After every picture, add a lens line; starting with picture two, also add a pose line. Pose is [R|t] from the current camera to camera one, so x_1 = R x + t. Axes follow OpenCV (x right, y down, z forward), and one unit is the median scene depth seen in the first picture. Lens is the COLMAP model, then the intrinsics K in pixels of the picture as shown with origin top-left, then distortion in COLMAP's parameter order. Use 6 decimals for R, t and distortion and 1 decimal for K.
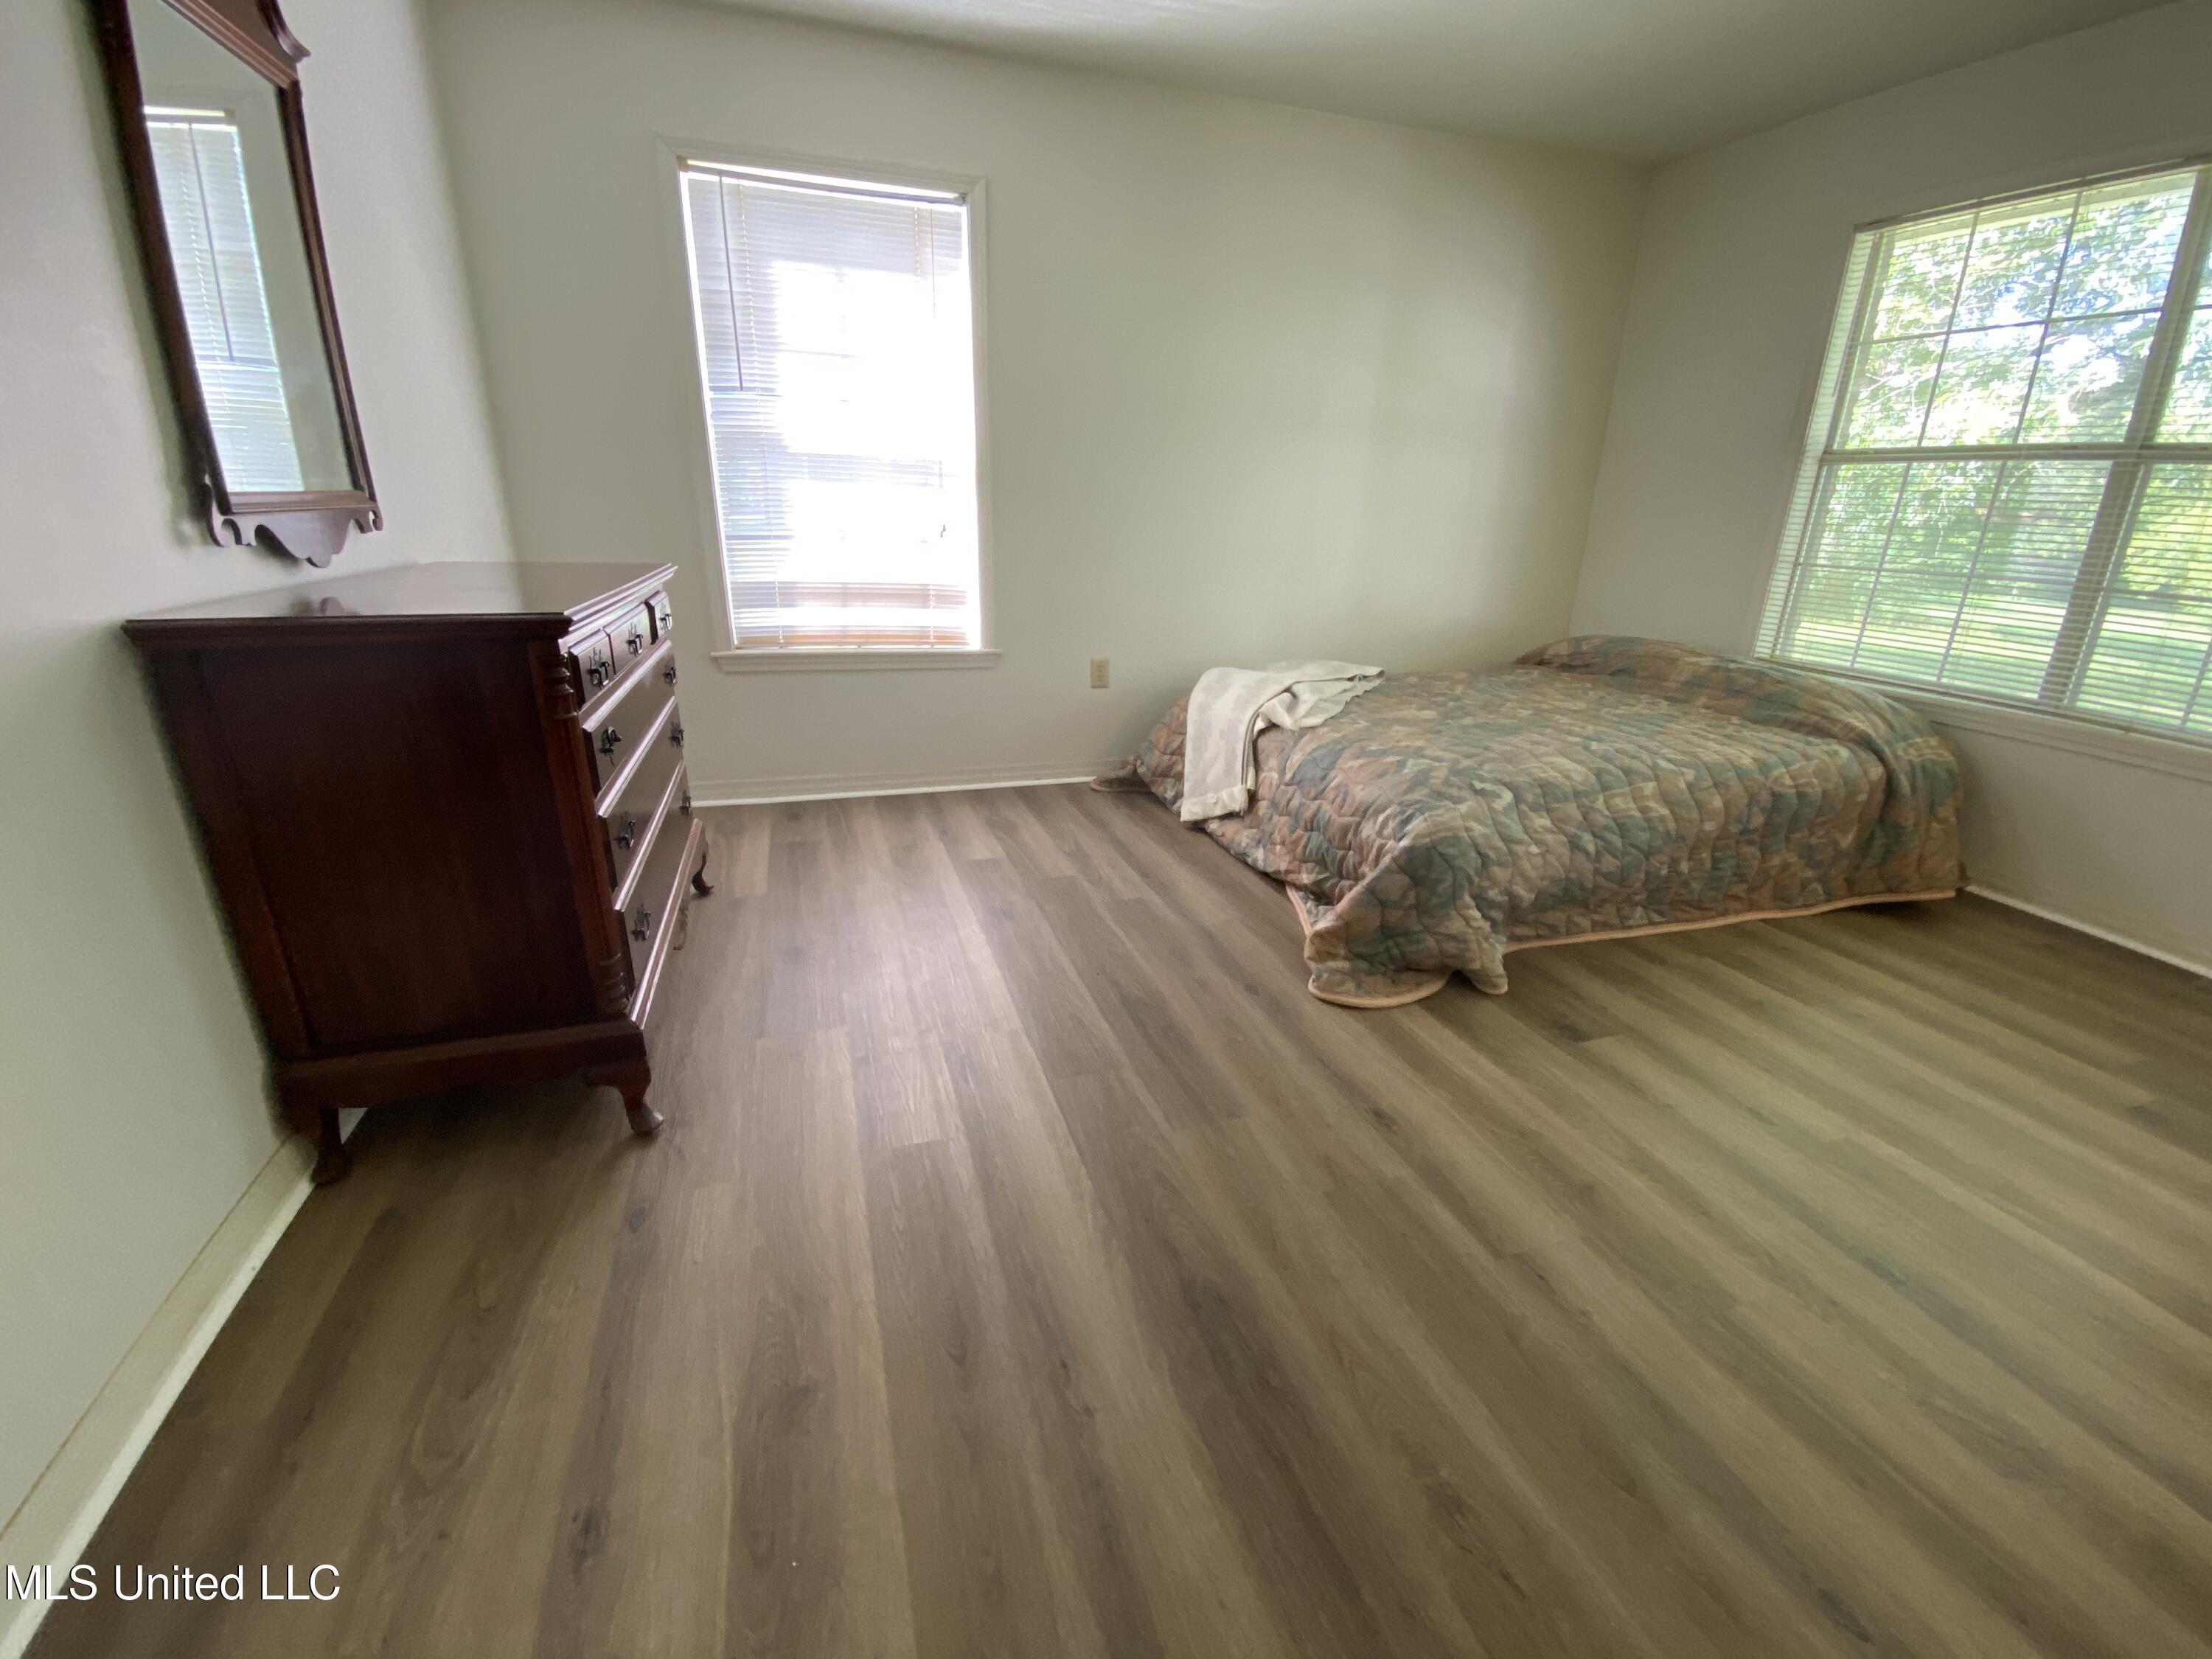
lens RADIAL K [[885.0, 0, 1106.0], [0, 885.0, 829.5], [0, 0, 1]] dist [-0.001141, 0.000002]
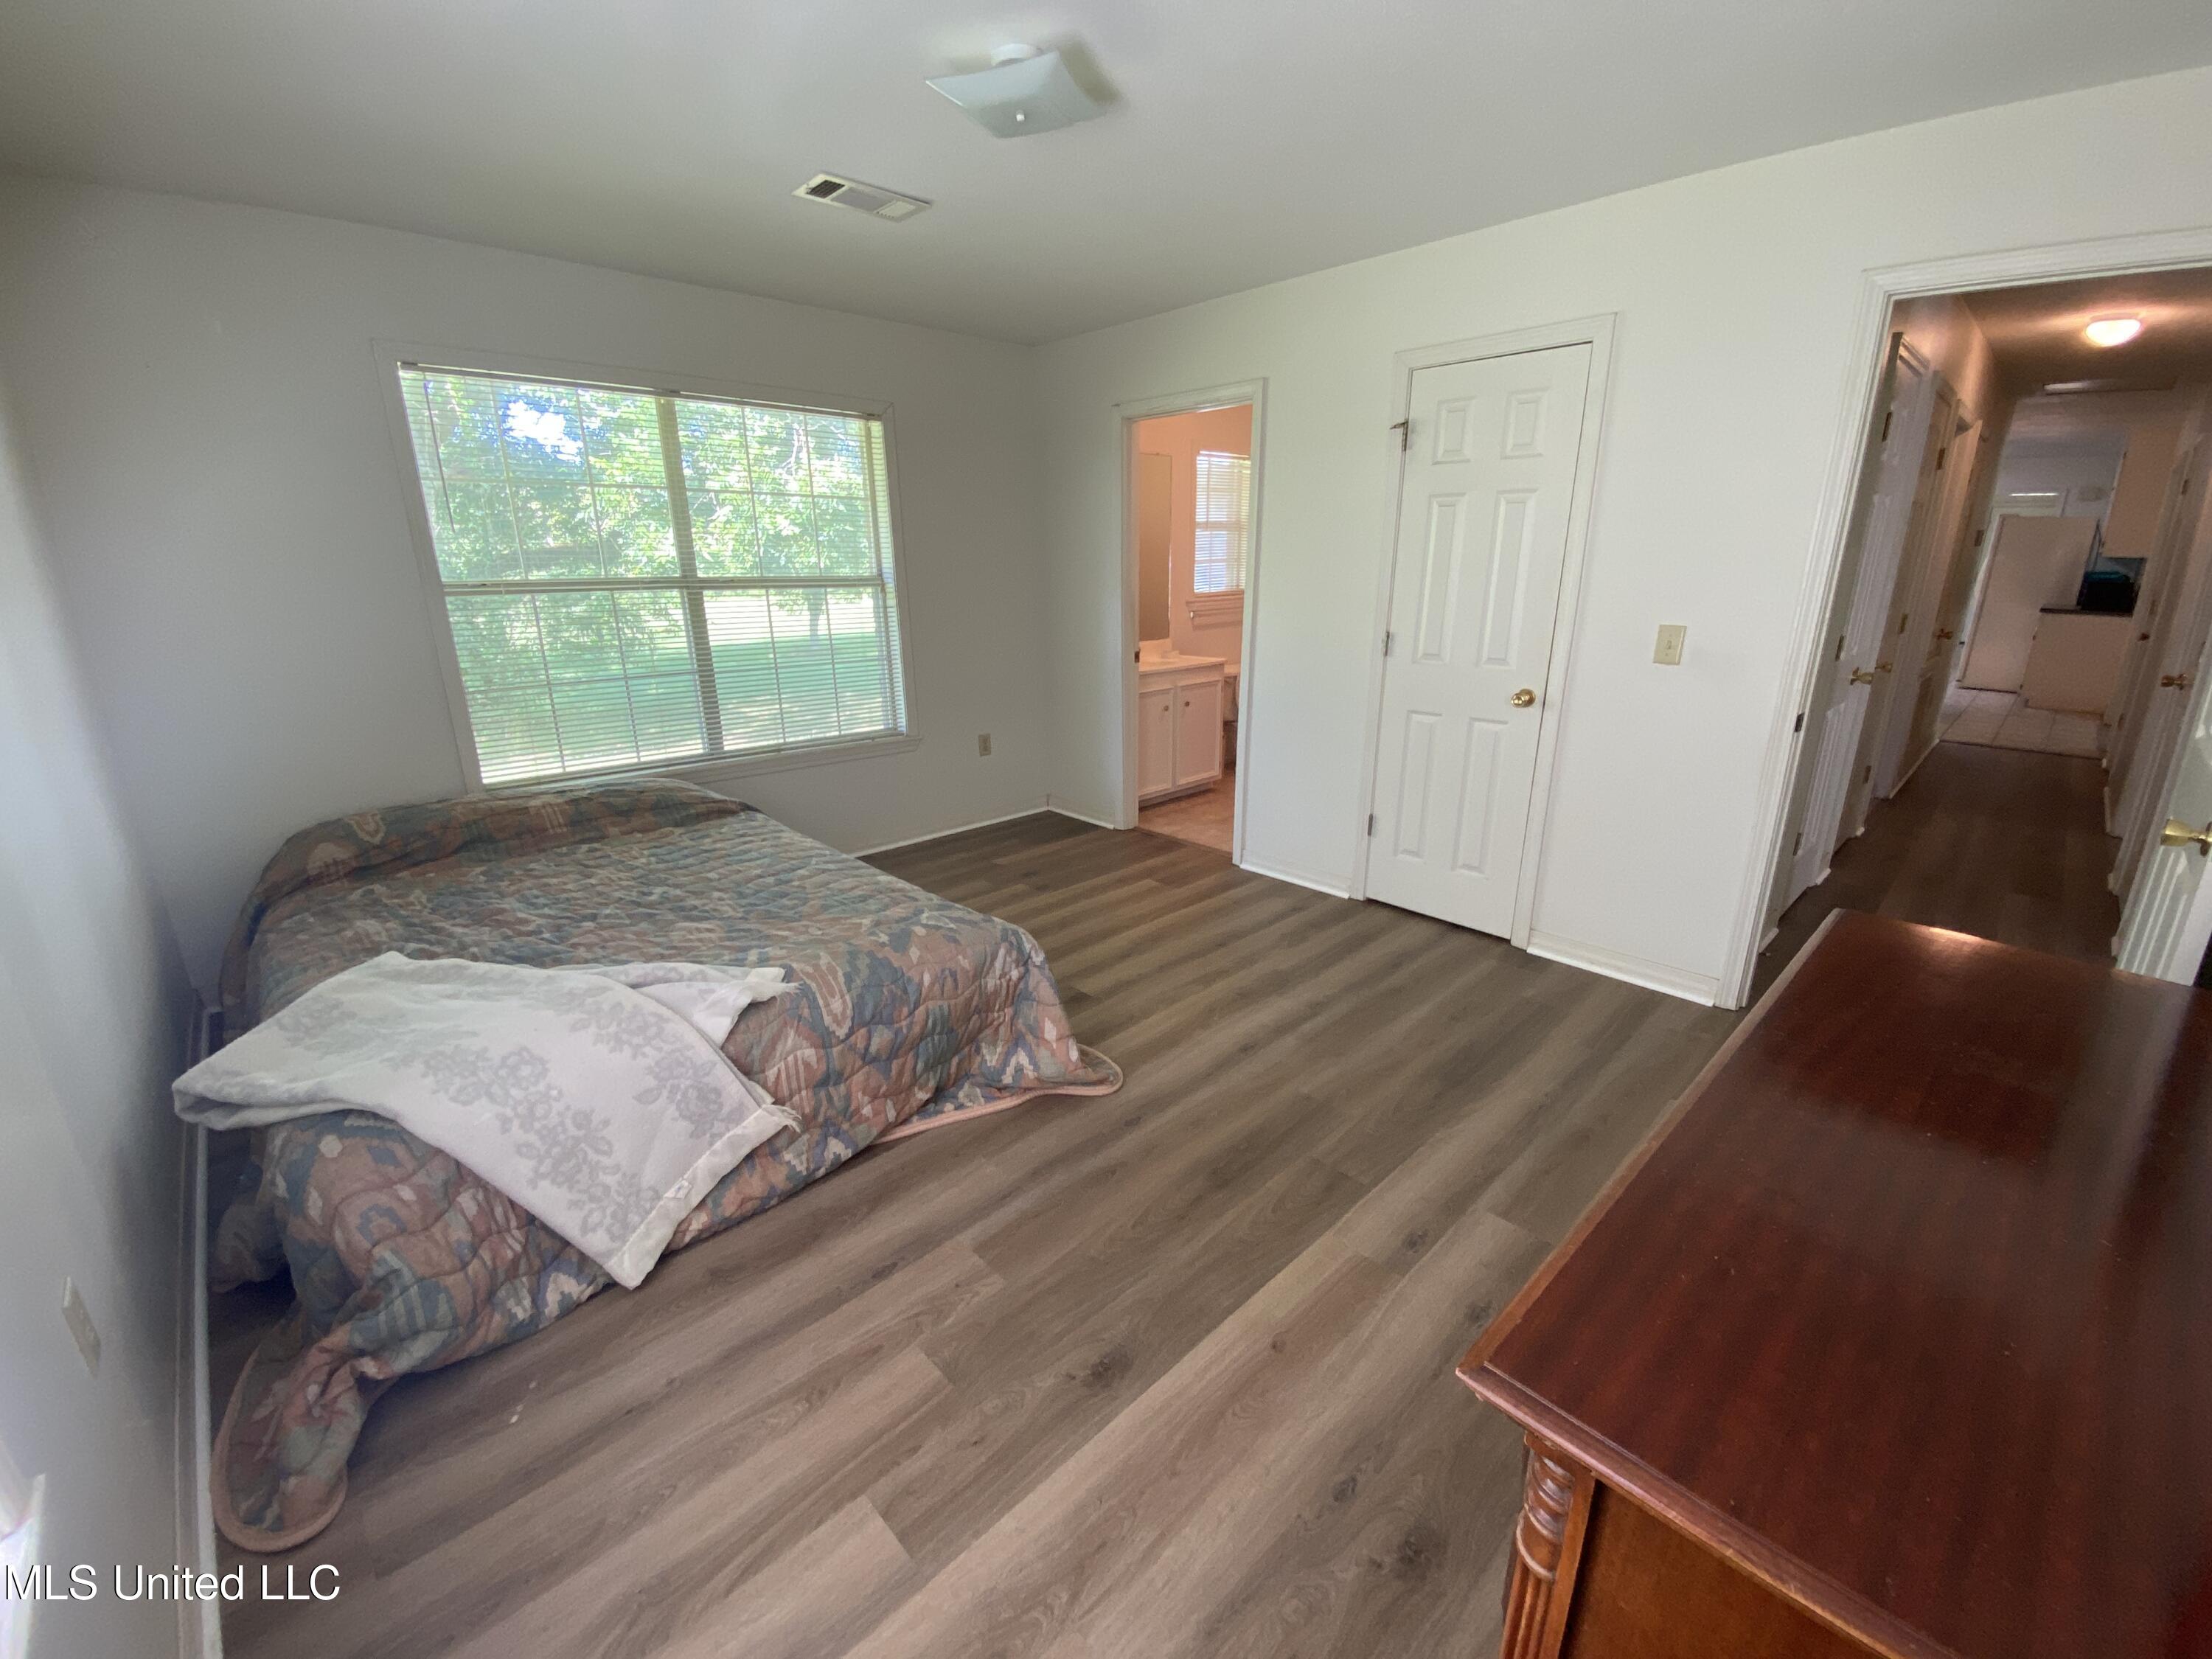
lens RADIAL K [[896.3, 0, 1106.0], [0, 896.3, 824.0], [0, 0, 1]] dist [0.031259, -0.027617]
pose [[-0.439493, -0.281293, 0.853066, -0.545372], [0.287041, 0.855925, 0.430117, -0.510535], [-0.851149, 0.433898, -0.295430, 0.987699]]
